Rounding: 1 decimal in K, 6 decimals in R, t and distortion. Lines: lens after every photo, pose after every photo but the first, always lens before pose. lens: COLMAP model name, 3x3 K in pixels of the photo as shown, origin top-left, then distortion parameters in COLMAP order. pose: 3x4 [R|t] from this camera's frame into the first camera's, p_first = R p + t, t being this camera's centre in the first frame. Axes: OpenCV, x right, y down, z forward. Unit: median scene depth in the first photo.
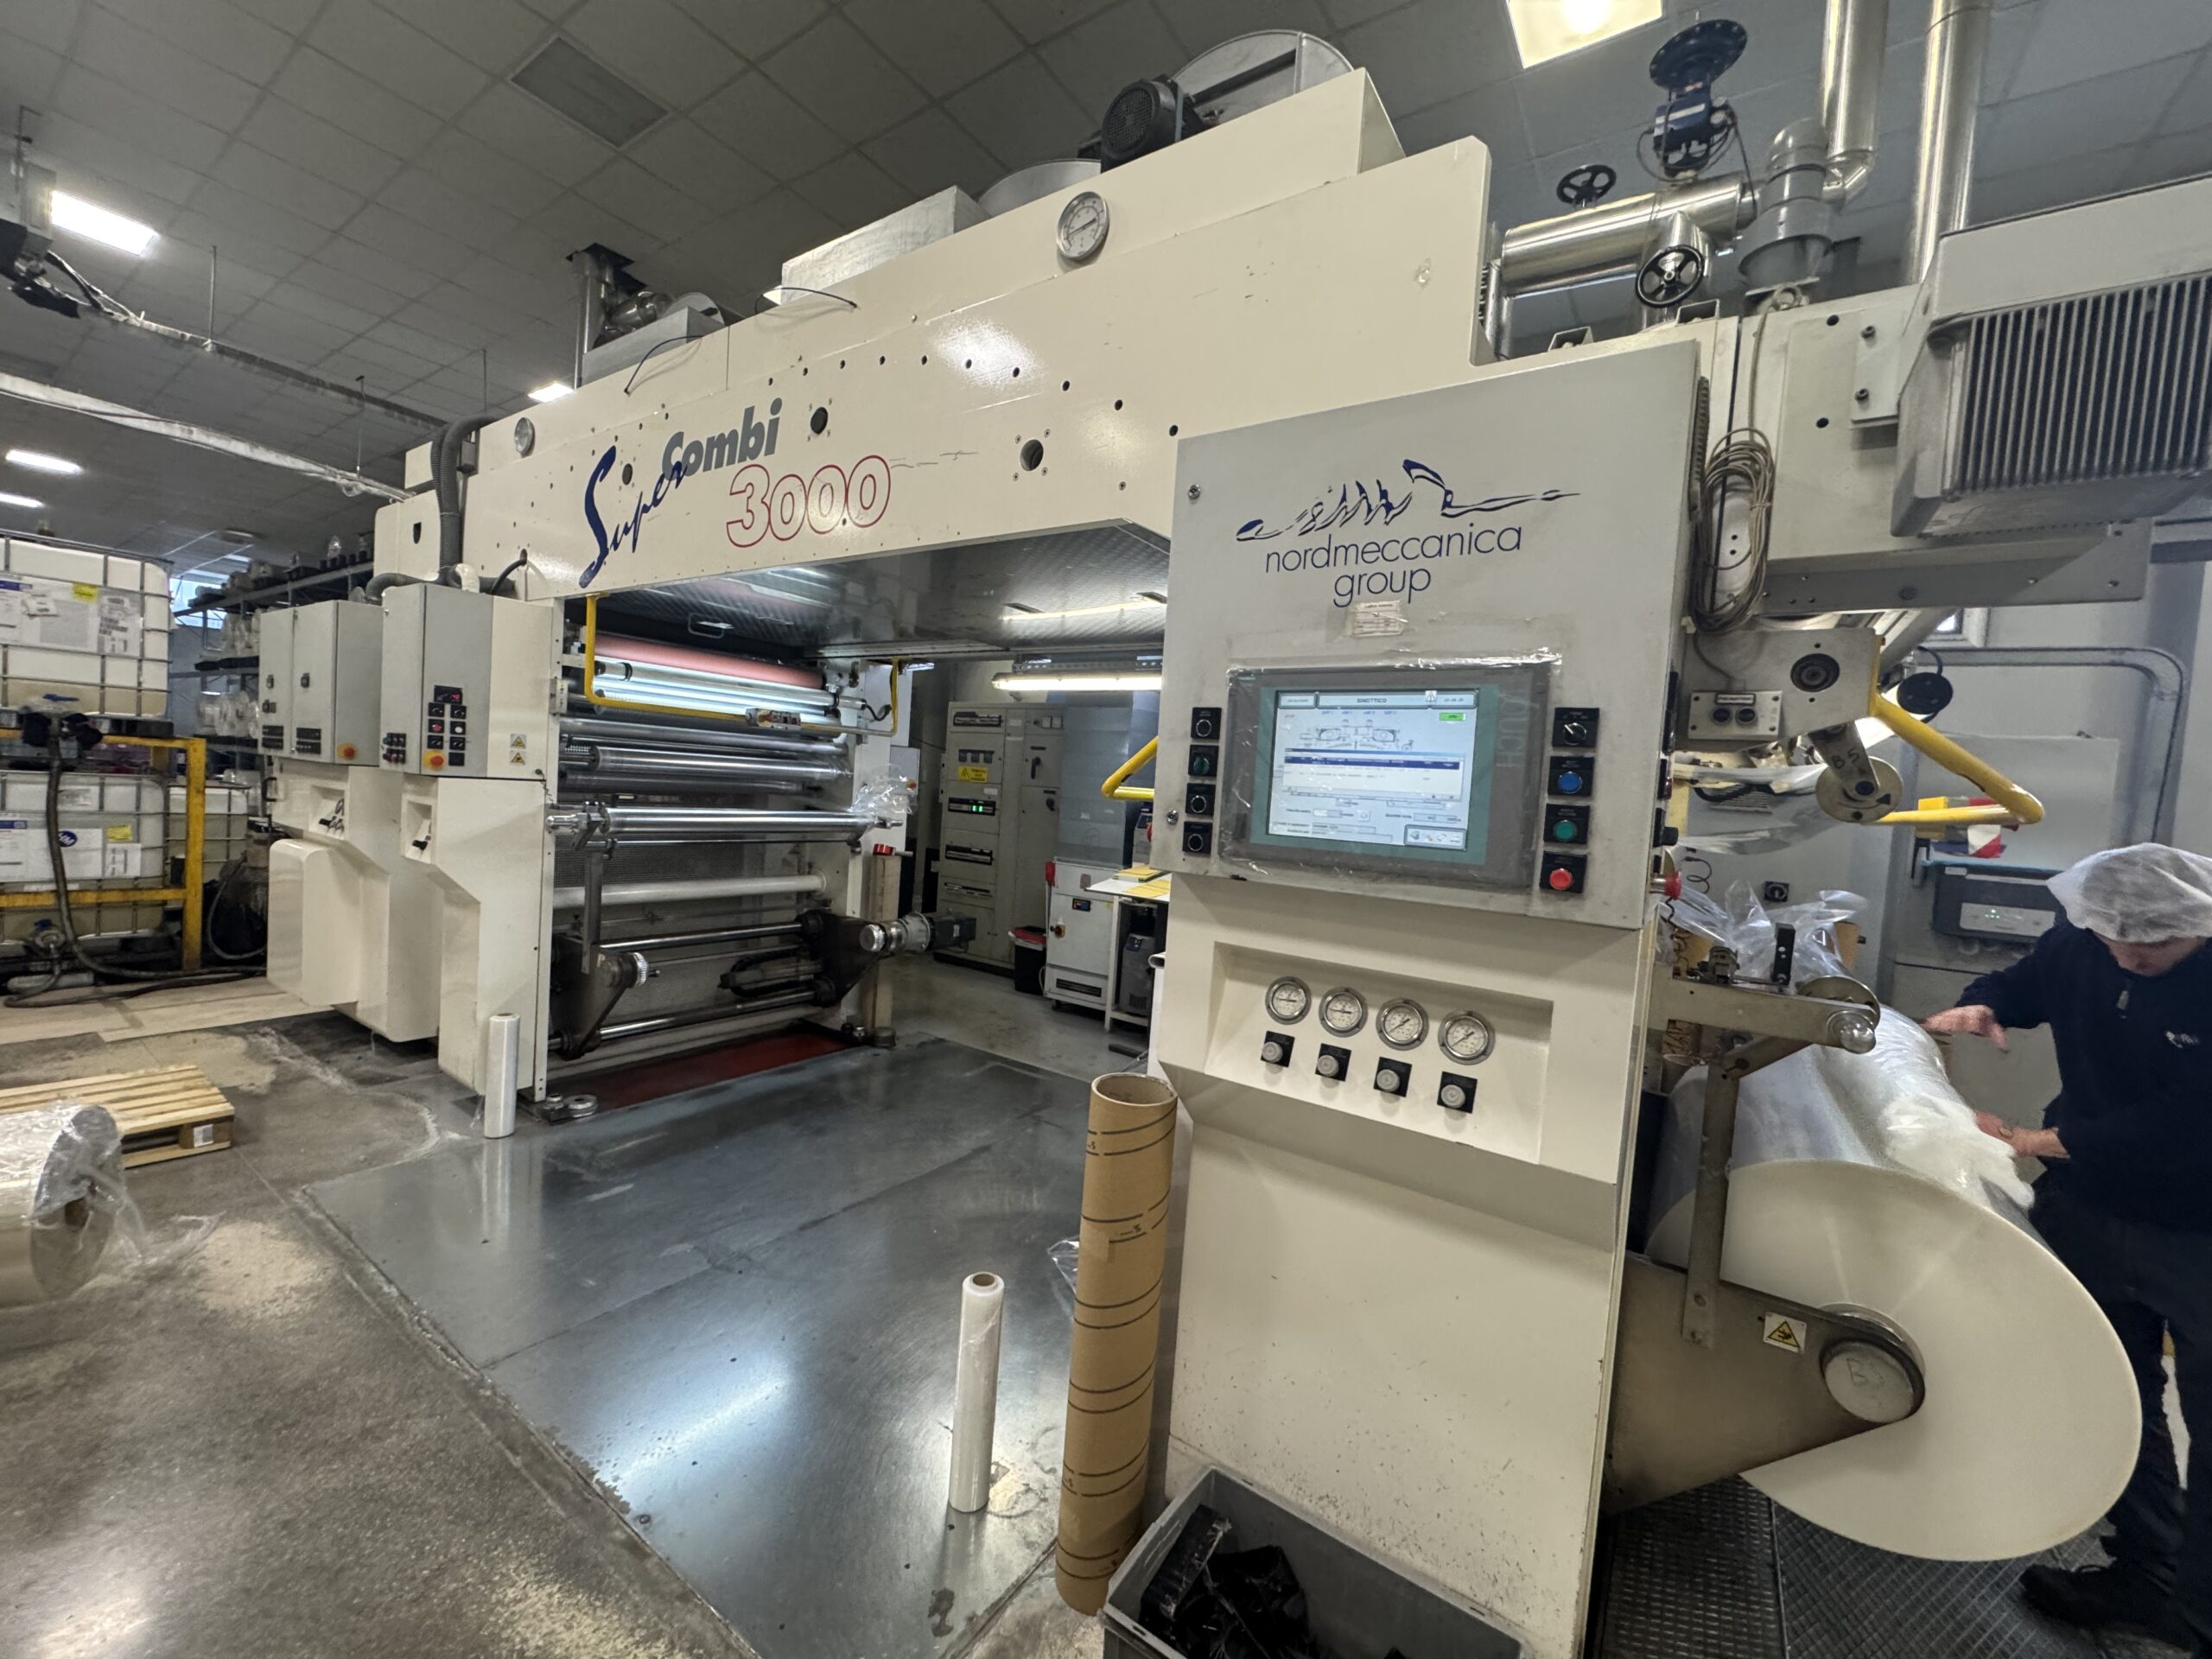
lens RADIAL K [[881.4, 0, 1101.9], [0, 881.4, 829.5], [0, 0, 1]] dist [-0.002402, 0.000128]
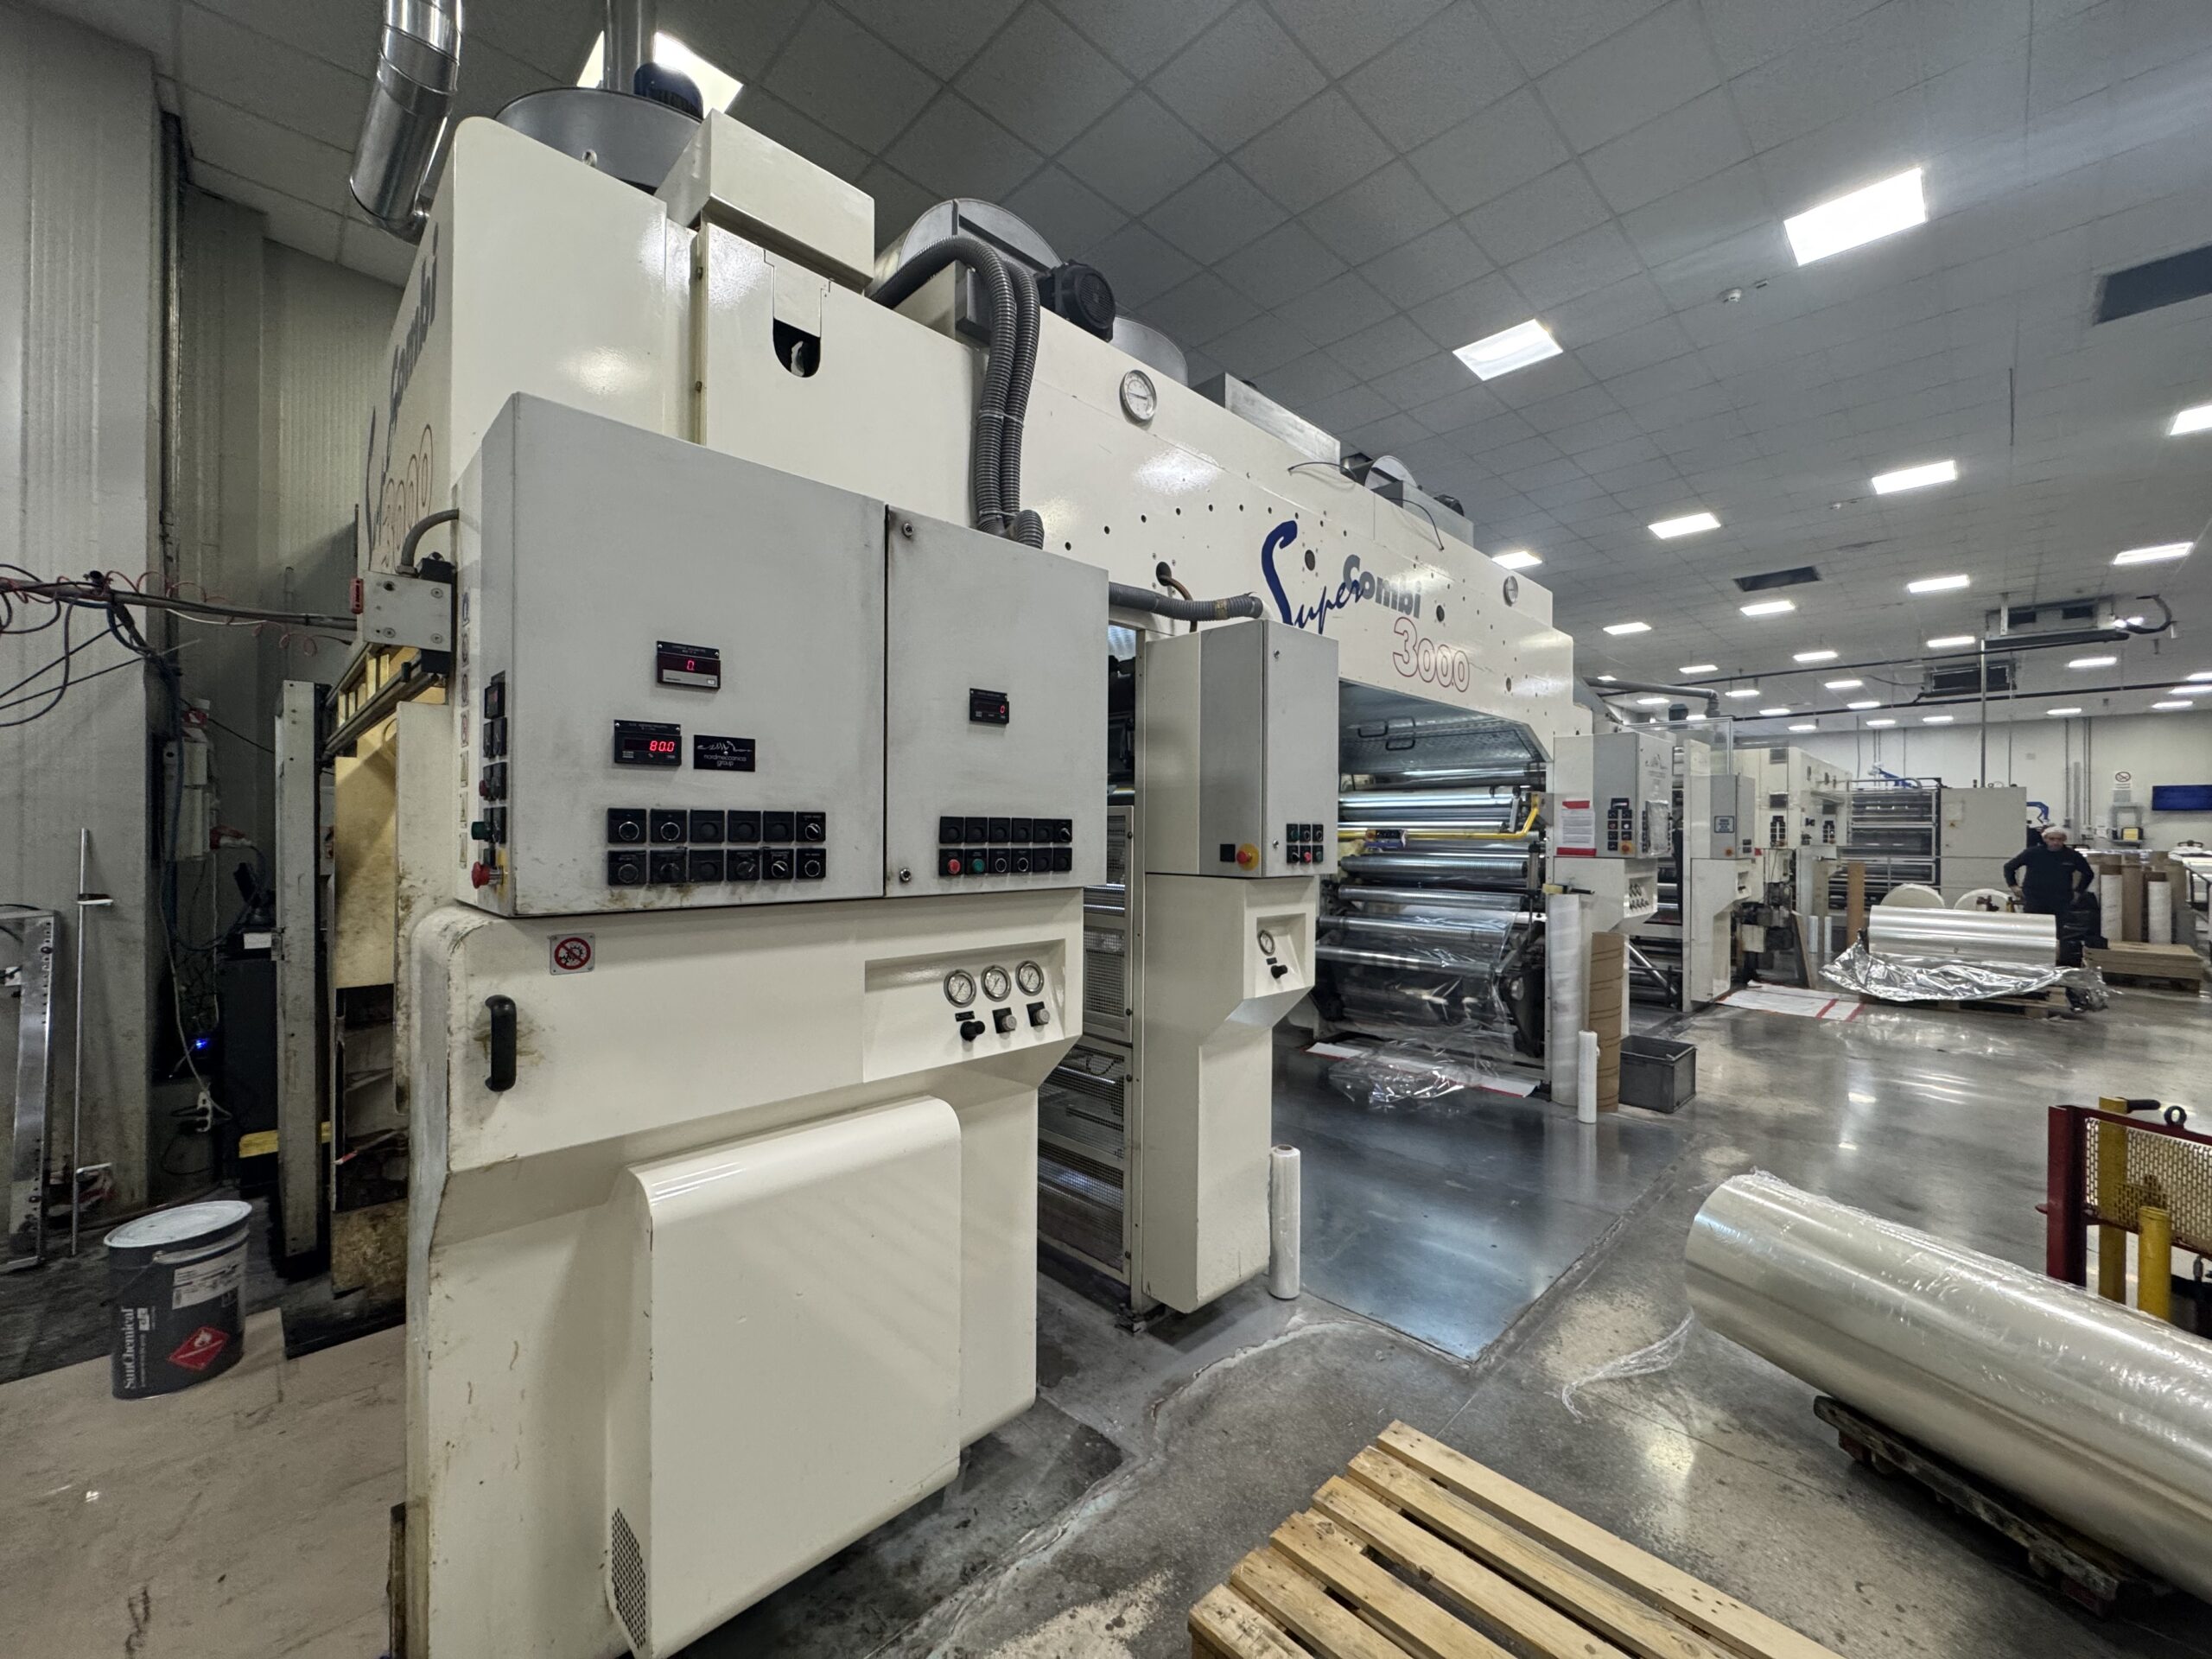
lens RADIAL K [[881.4, 0, 1108.8], [0, 881.4, 827.7], [0, 0, 1]] dist [-0.002402, 0.000128]
pose [[0.182155, -0.061074, 0.981371, -1.584437], [0.052518, 0.997249, 0.052314, -0.155955], [-0.981866, 0.042010, 0.184861, 1.037627]]
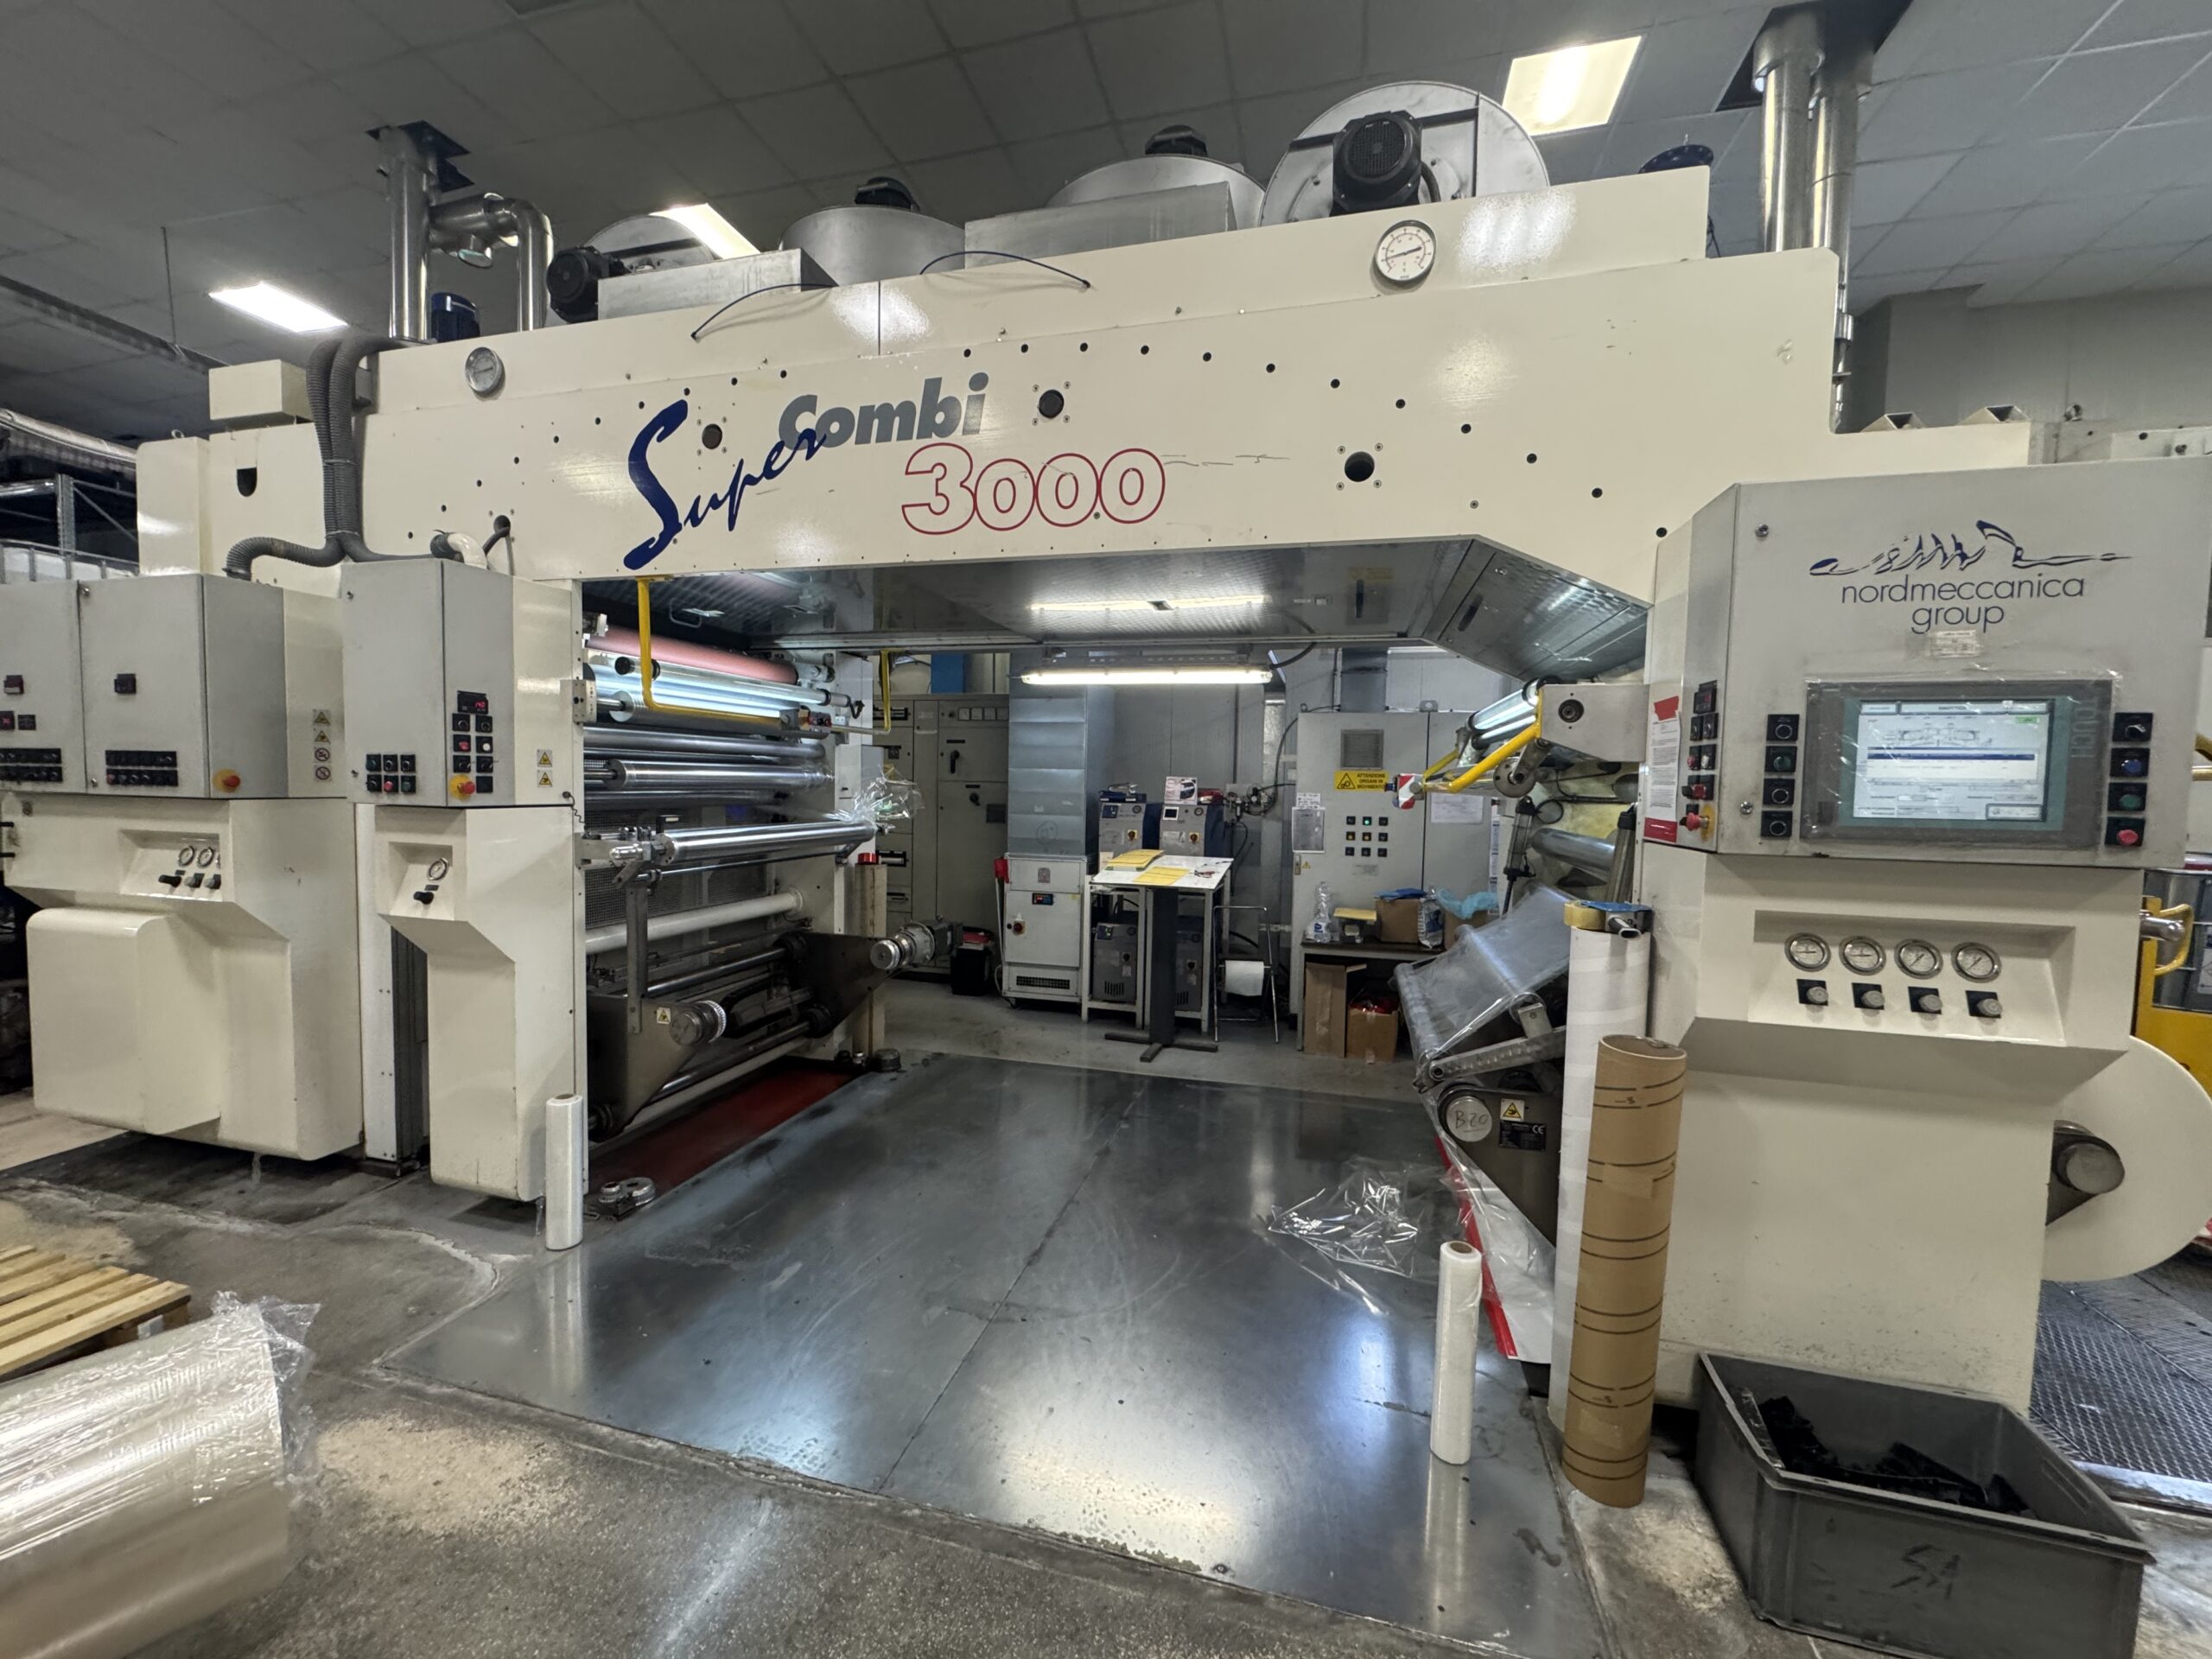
lens RADIAL K [[881.4, 0, 1104.1], [0, 881.4, 829.4], [0, 0, 1]] dist [-0.002402, 0.000128]
pose [[0.941476, -0.066052, 0.330544, -0.481583], [0.059579, 0.997782, 0.029689, -0.030700], [-0.331772, -0.008258, 0.943324, 0.076401]]
